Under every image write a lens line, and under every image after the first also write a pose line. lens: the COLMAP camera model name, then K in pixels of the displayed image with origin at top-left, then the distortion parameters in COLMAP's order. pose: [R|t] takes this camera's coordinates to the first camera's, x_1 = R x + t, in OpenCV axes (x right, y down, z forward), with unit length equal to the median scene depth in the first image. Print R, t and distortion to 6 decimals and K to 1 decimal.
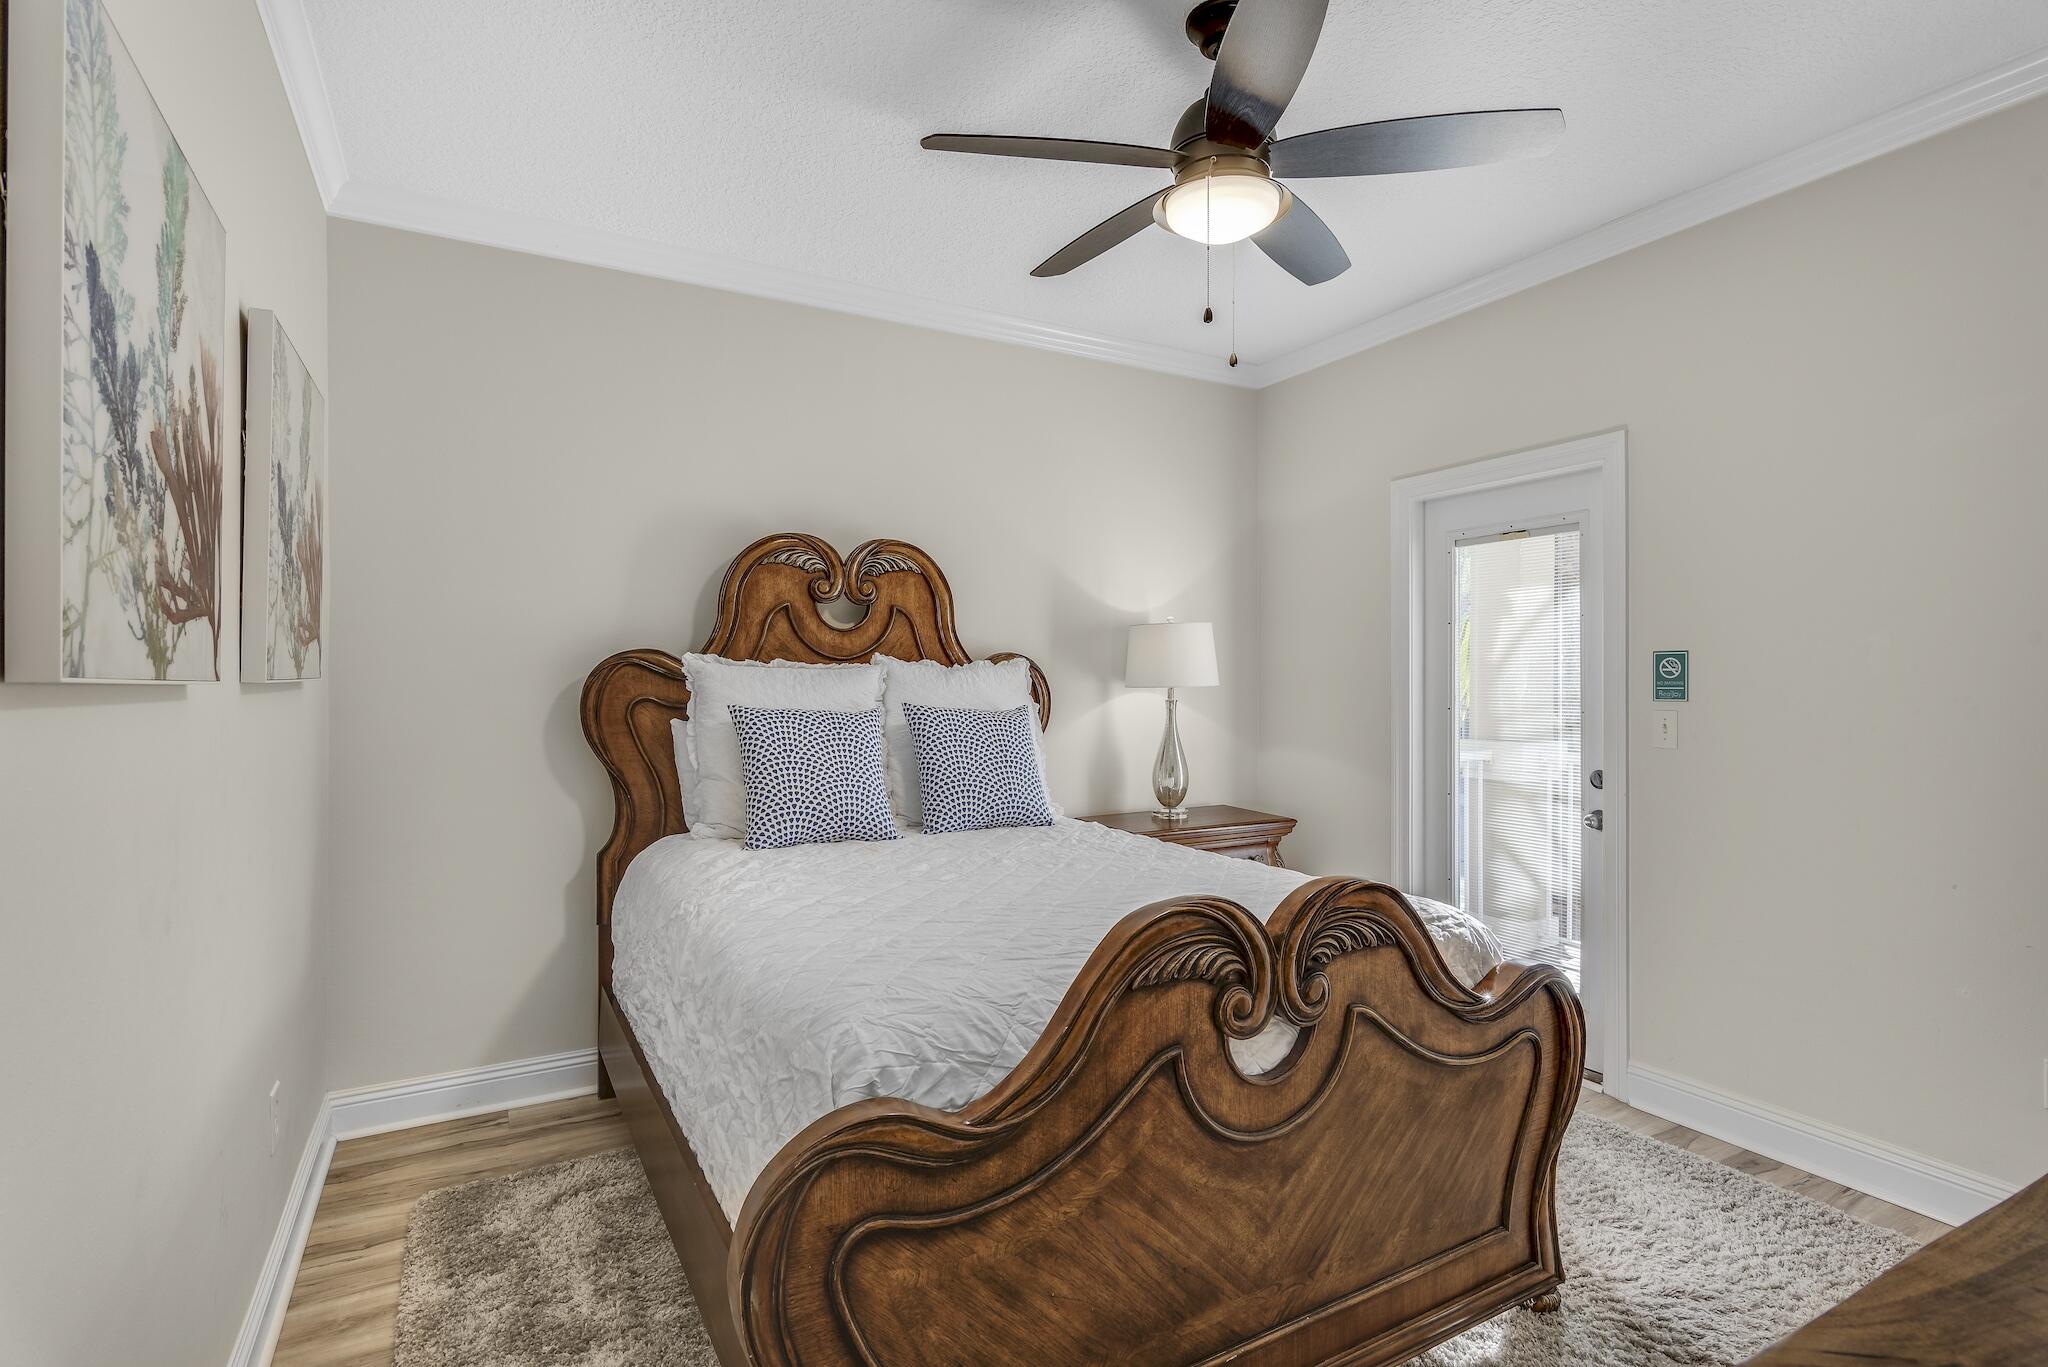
lens RADIAL K [[1007.5, 0, 1032.0], [0, 1007.5, 686.3], [0, 0, 1]] dist [0.001818, 0.000490]
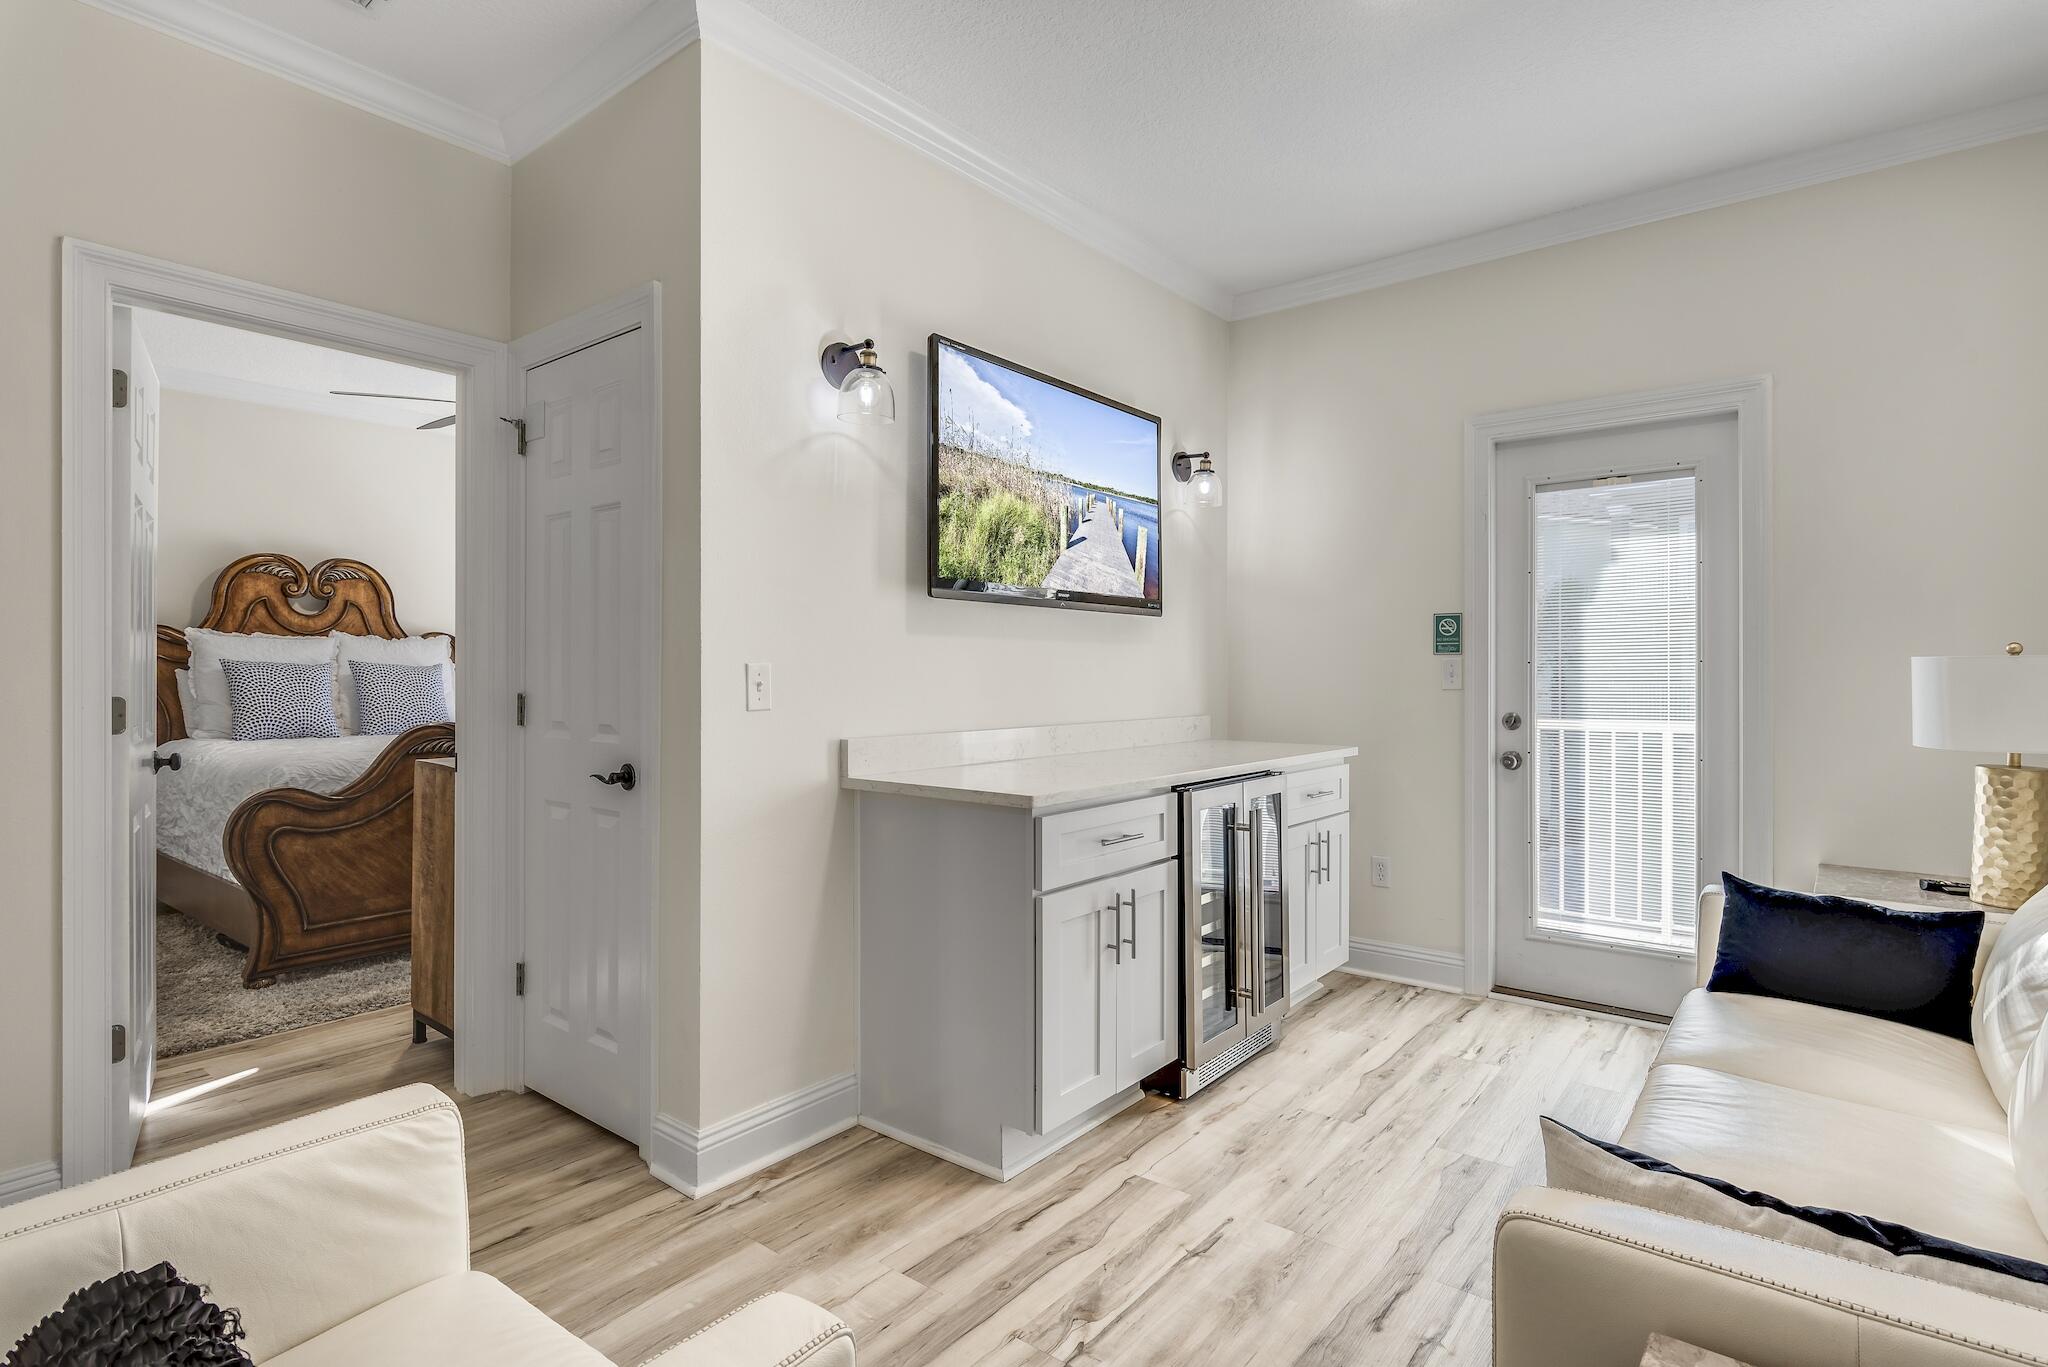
lens RADIAL K [[1007.5, 0, 1018.6], [0, 1007.5, 679.5], [0, 0, 1]] dist [0.001818, 0.000490]
pose [[0.928358, -0.001452, 0.371684, 0.274837], [0.001149, 0.999999, 0.001037, 0.047167], [-0.371685, -0.000535, 0.928359, -0.937409]]
